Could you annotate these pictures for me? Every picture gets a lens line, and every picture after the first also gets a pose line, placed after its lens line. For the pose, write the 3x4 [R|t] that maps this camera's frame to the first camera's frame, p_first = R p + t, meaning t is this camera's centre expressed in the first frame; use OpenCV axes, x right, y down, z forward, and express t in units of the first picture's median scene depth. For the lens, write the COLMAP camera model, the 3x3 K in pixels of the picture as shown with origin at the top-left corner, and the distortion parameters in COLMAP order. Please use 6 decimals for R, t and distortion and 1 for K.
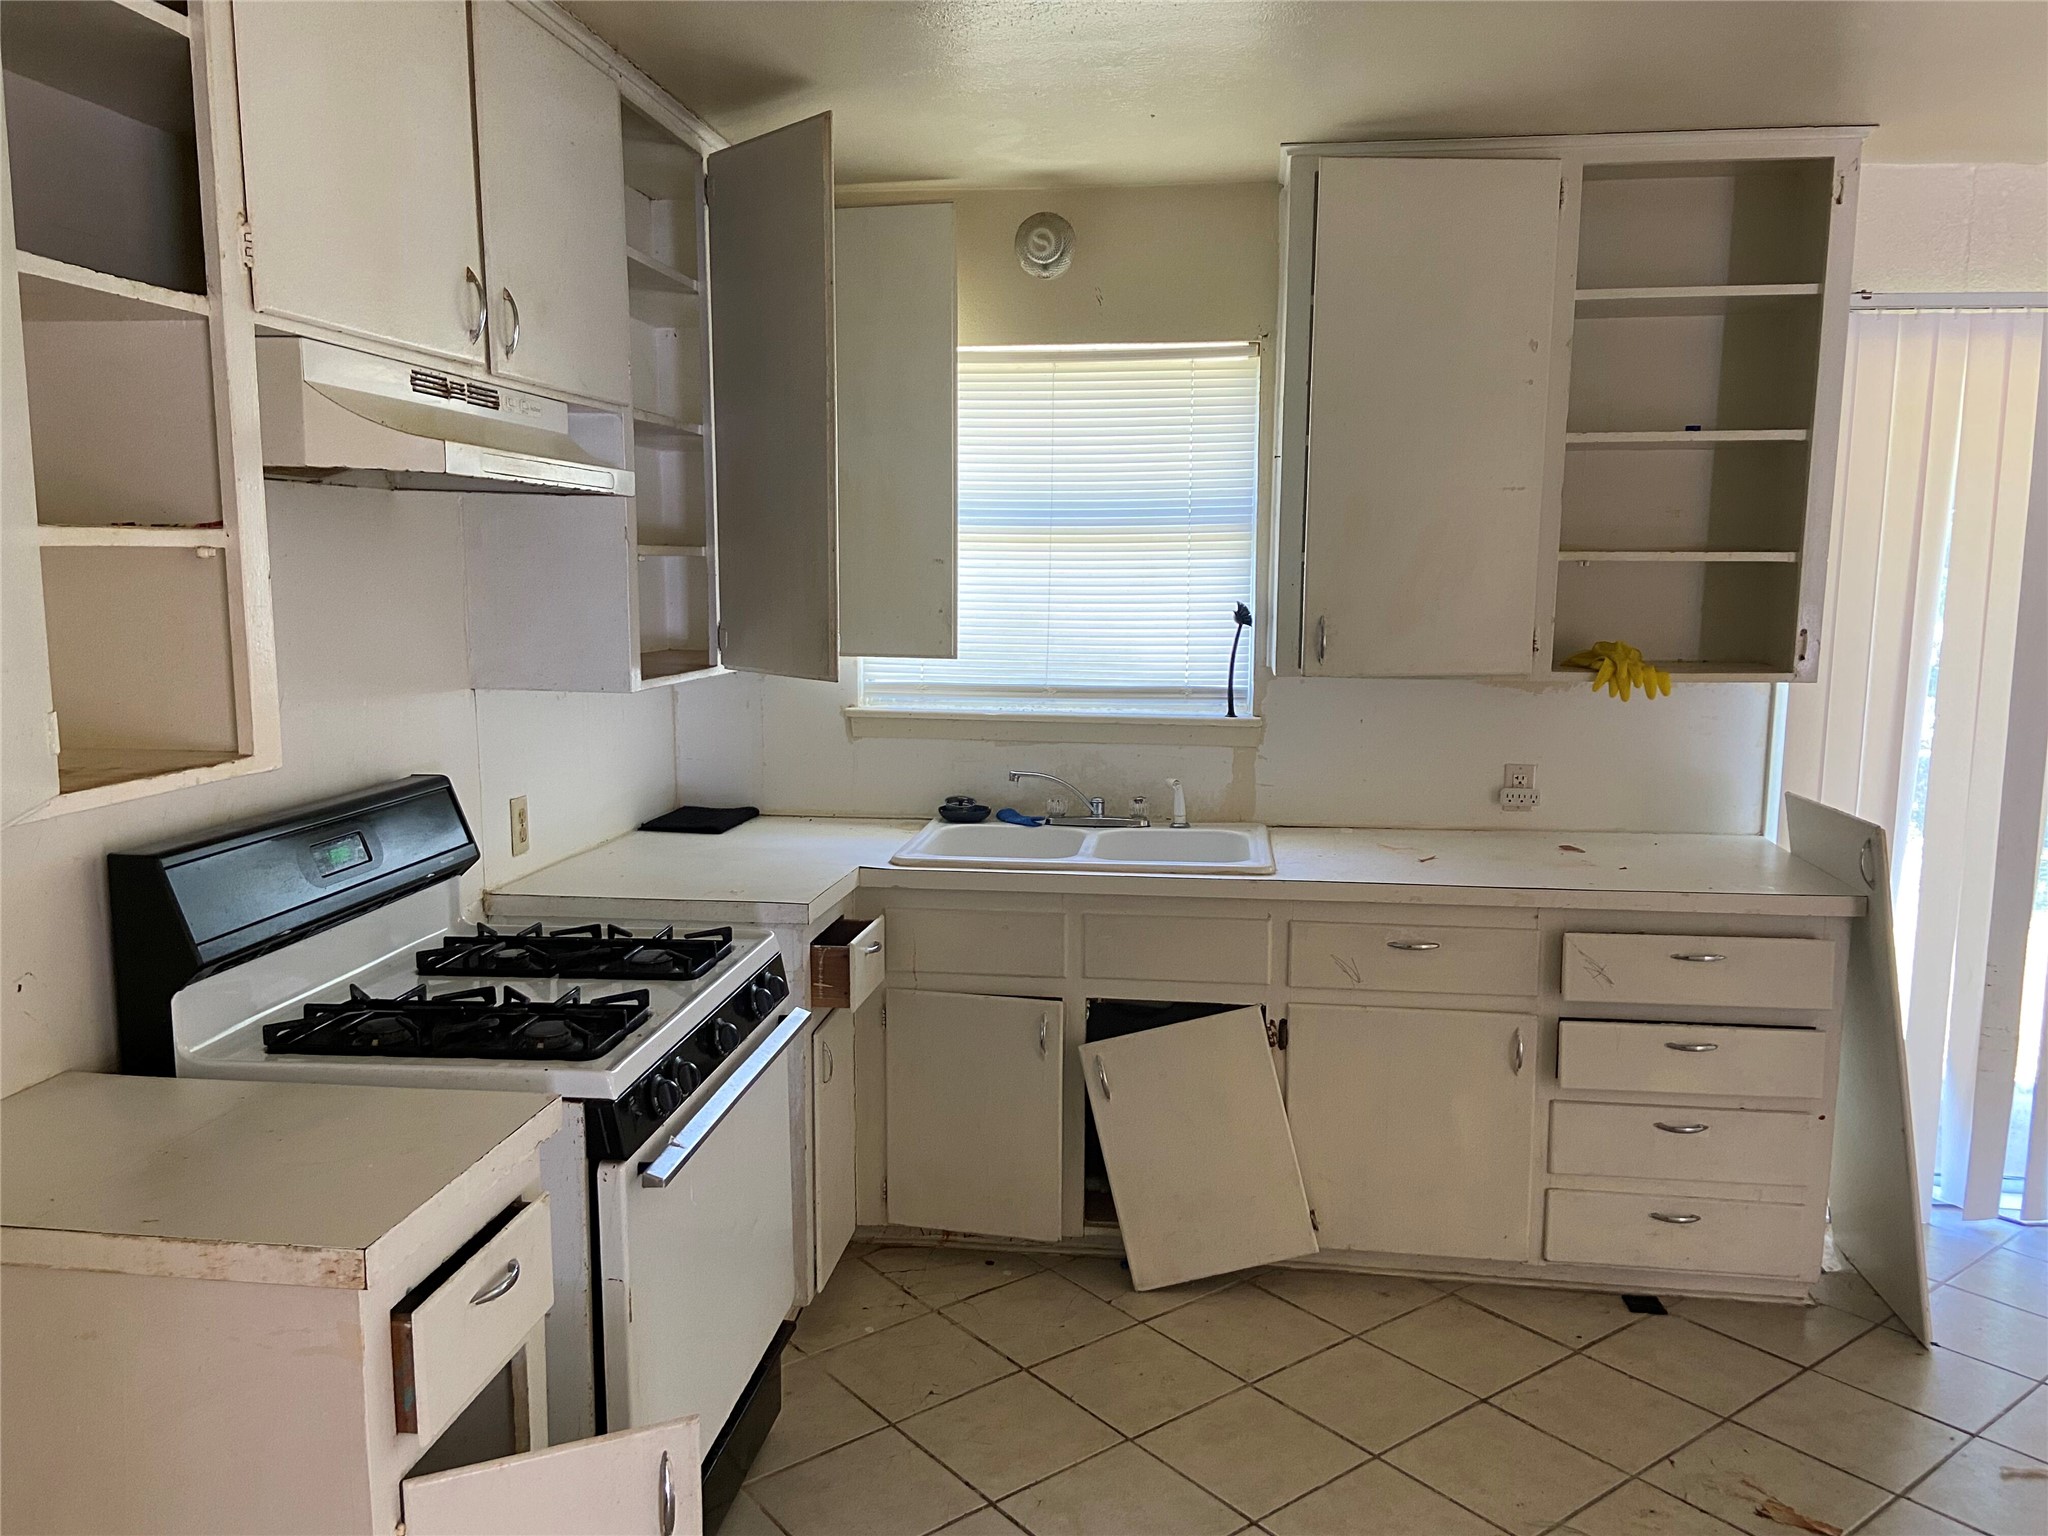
lens RADIAL K [[1545.3, 0, 1029.7], [0, 1545.3, 775.8], [0, 0, 1]] dist [0.113424, -0.162027]
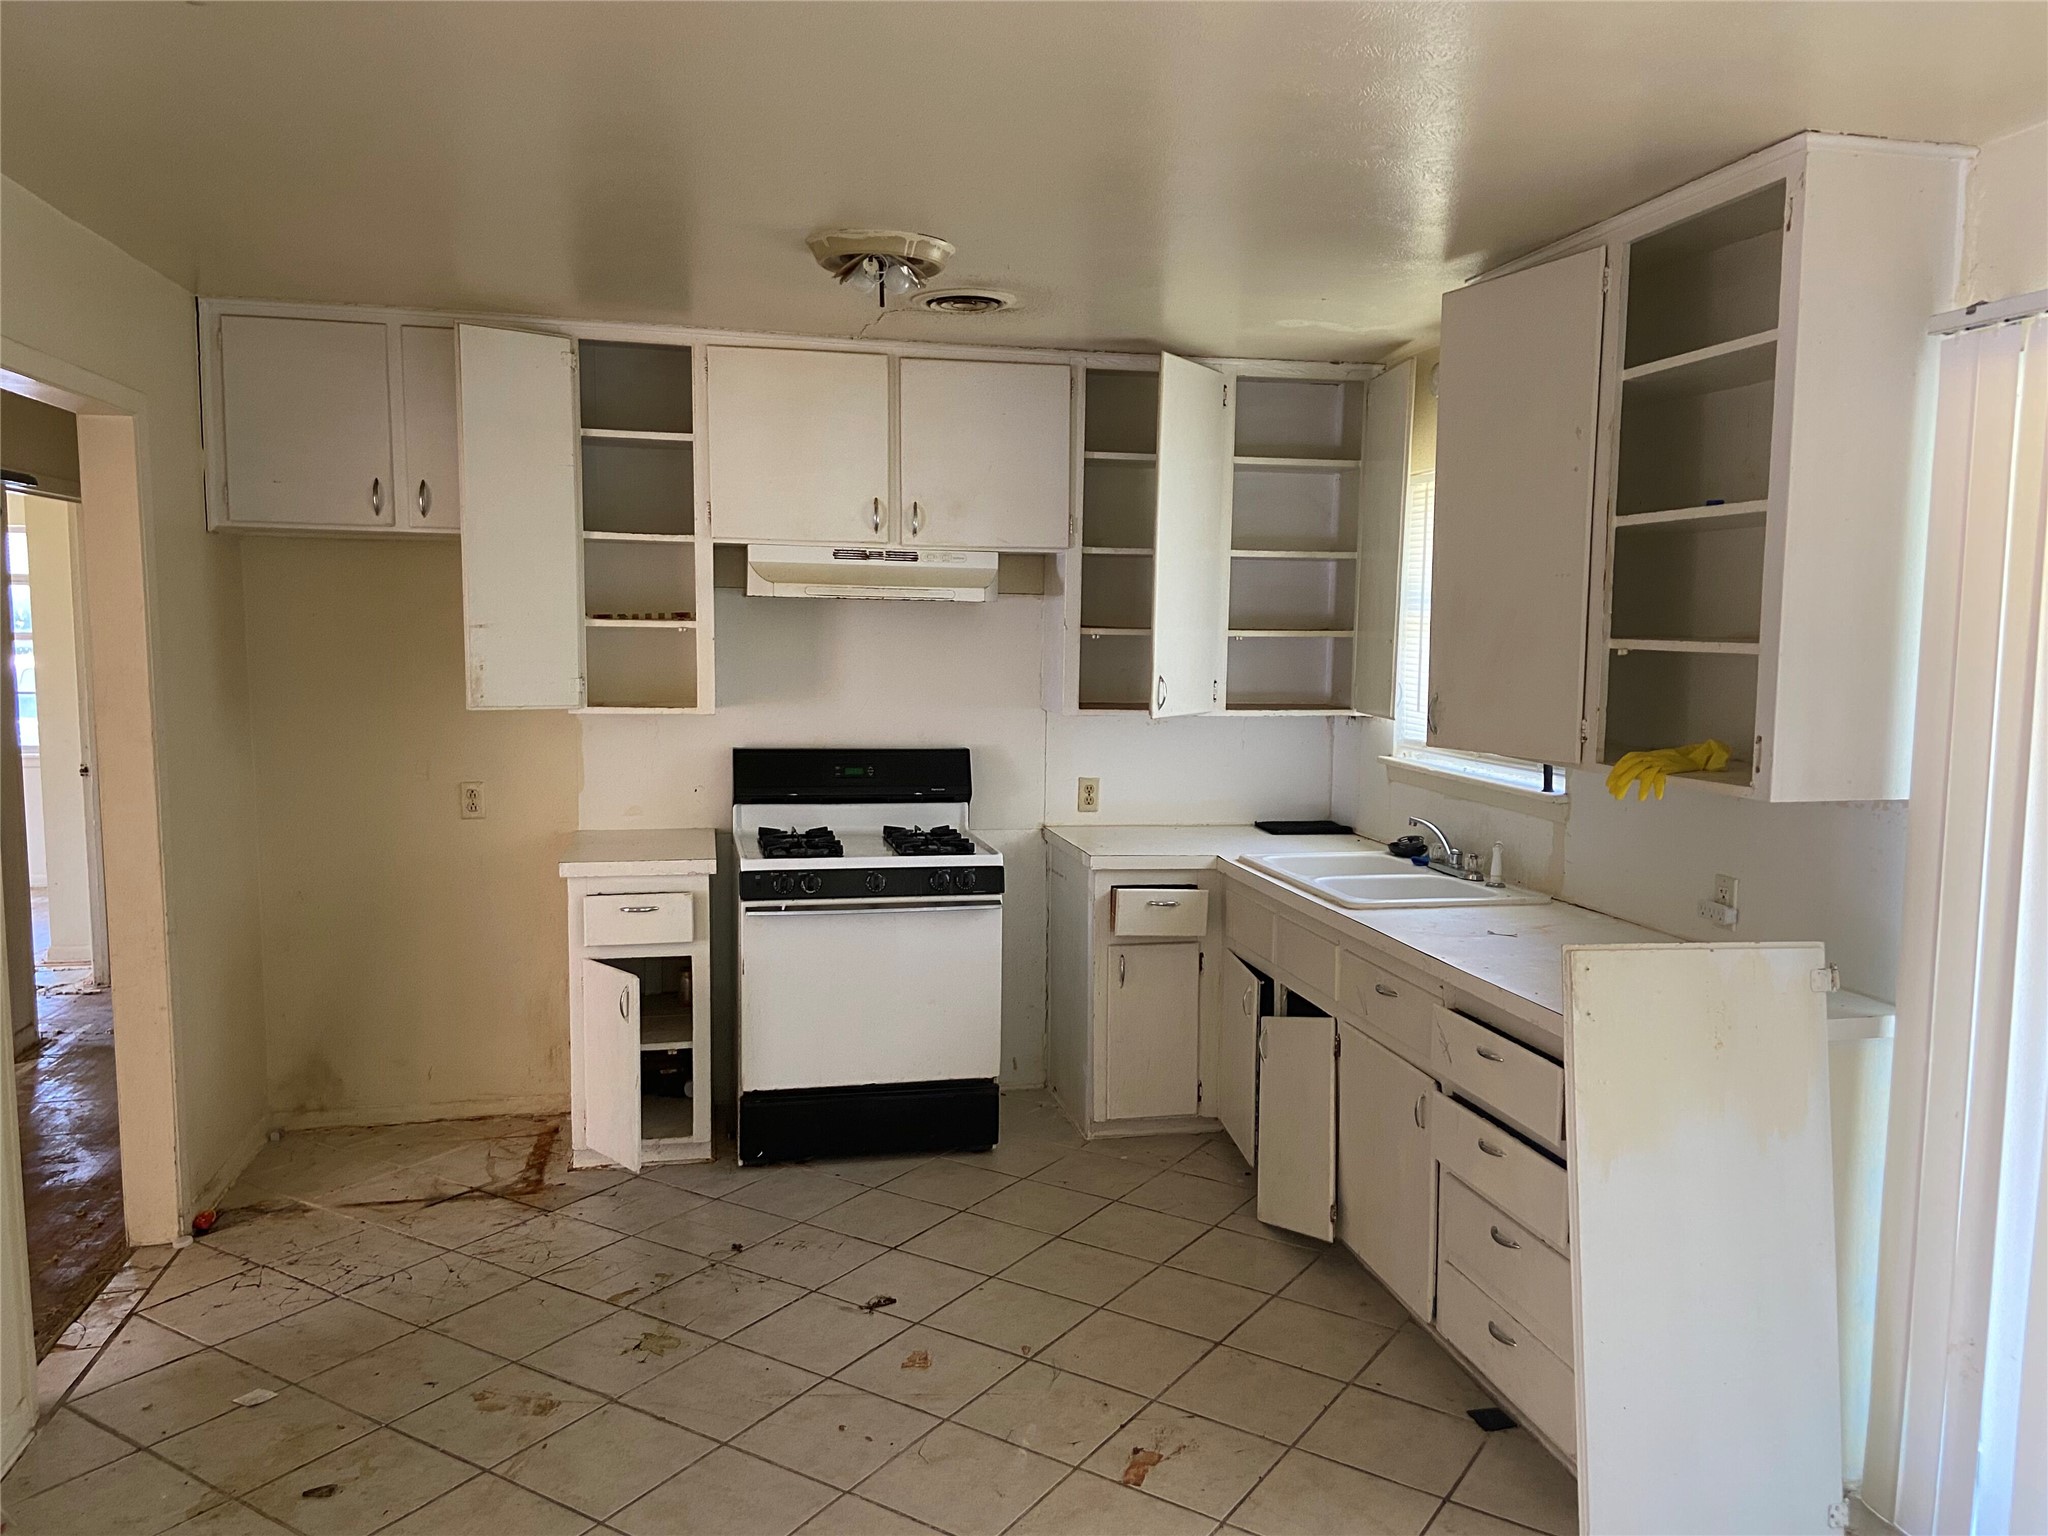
lens RADIAL K [[1545.3, 0, 1029.7], [0, 1545.3, 775.8], [0, 0, 1]] dist [0.113424, -0.162027]
pose [[0.326621, 0.094493, -0.940420, 1.191783], [-0.140531, 0.988785, 0.050544, -0.062212], [0.934650, 0.115649, 0.336237, 0.376342]]
